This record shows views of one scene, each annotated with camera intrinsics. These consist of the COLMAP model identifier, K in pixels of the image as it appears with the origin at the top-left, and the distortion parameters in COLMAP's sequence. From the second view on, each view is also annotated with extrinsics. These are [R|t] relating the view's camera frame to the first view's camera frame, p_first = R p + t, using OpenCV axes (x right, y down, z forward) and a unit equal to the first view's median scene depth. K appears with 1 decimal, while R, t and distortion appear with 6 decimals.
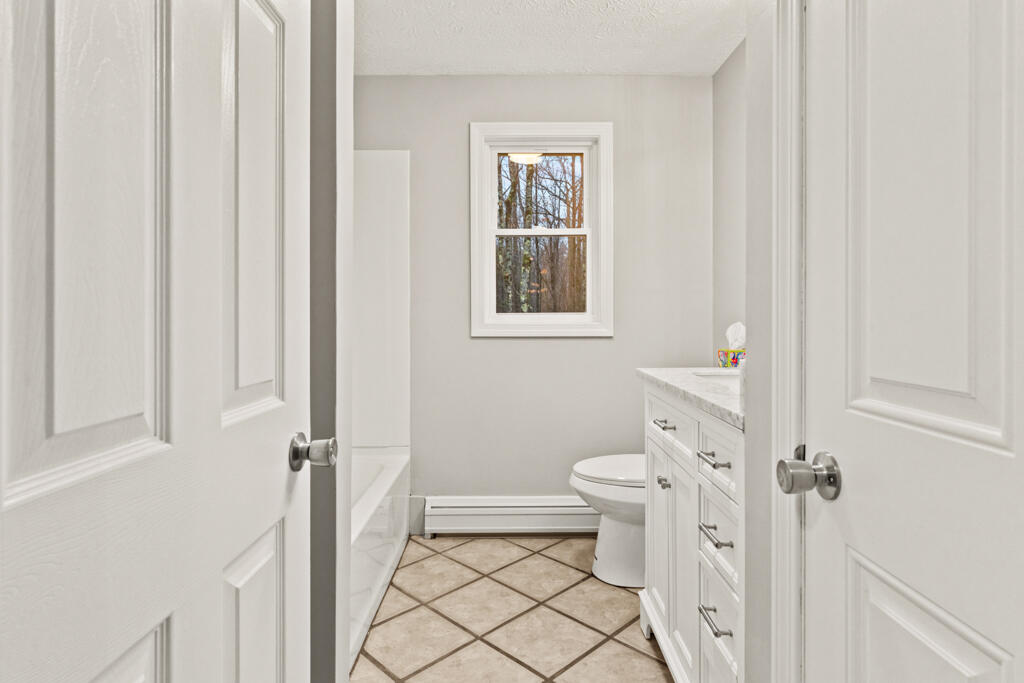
lens RADIAL K [[587.0, 0, 510.9], [0, 587.0, 339.4], [0, 0, 1]] dist [0.005206, 0.000135]
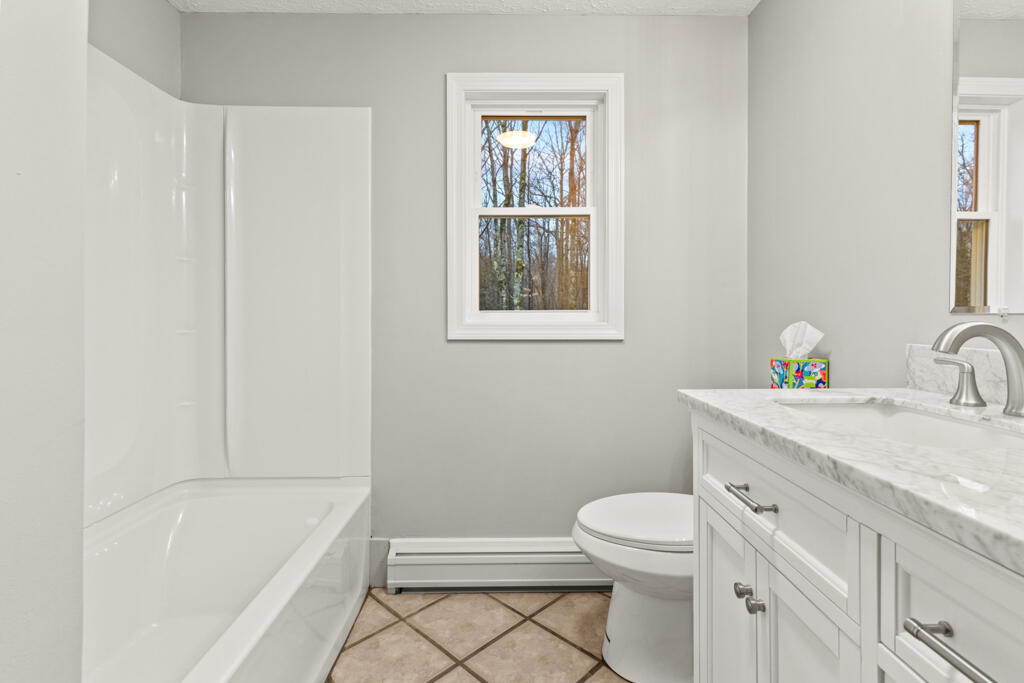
lens RADIAL K [[500.5, 0, 513.2], [0, 500.5, 340.7], [0, 0, 1]] dist [0.007167, -0.000279]
pose [[0.999910, 0.001546, 0.013337, 0.013520], [-0.001608, 0.999988, 0.004688, -0.006760], [-0.013330, -0.004710, 0.999900, 0.322729]]
